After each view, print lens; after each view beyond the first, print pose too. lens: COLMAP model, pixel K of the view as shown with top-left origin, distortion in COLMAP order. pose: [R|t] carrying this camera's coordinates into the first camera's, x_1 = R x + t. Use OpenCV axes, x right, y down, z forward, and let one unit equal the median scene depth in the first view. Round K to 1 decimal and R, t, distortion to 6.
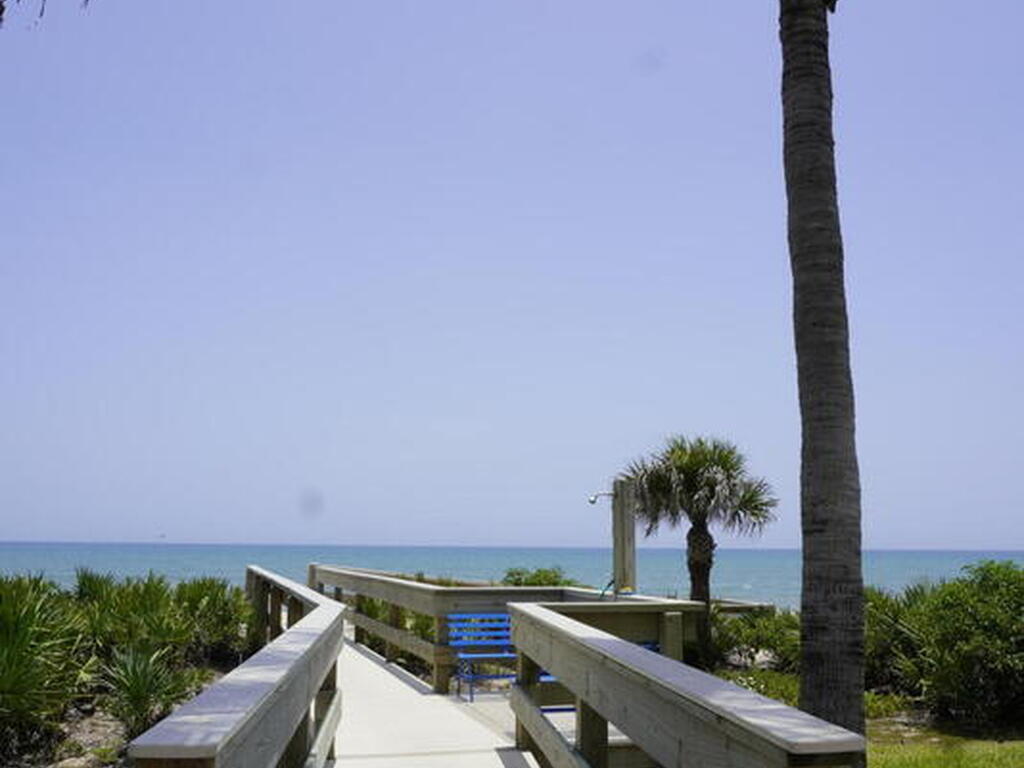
lens RADIAL K [[870.4, 0, 510.8], [0, 870.4, 363.7], [0, 0, 1]] dist [0.003317, 0.000966]
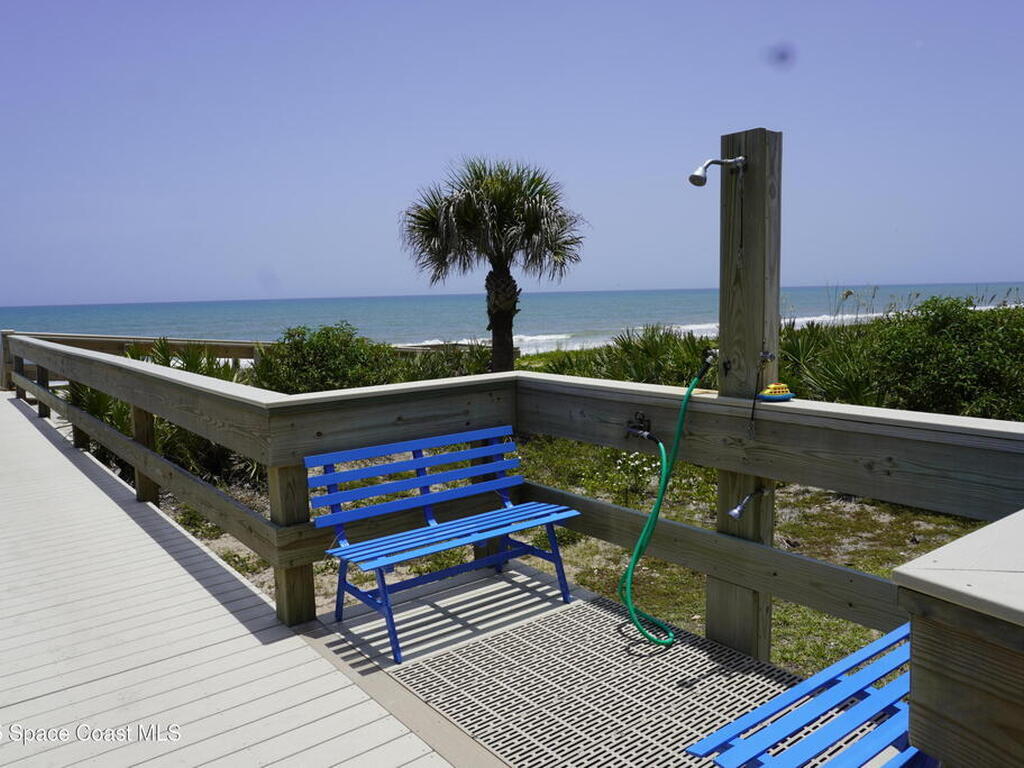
lens RADIAL K [[870.4, 0, 510.8], [0, 870.4, 363.7], [0, 0, 1]] dist [0.003317, 0.000966]
pose [[0.953955, -0.061741, 0.293527, -0.032210], [-0.023109, 0.960549, 0.277147, 0.038826], [-0.299059, -0.271169, 0.914894, 0.189355]]
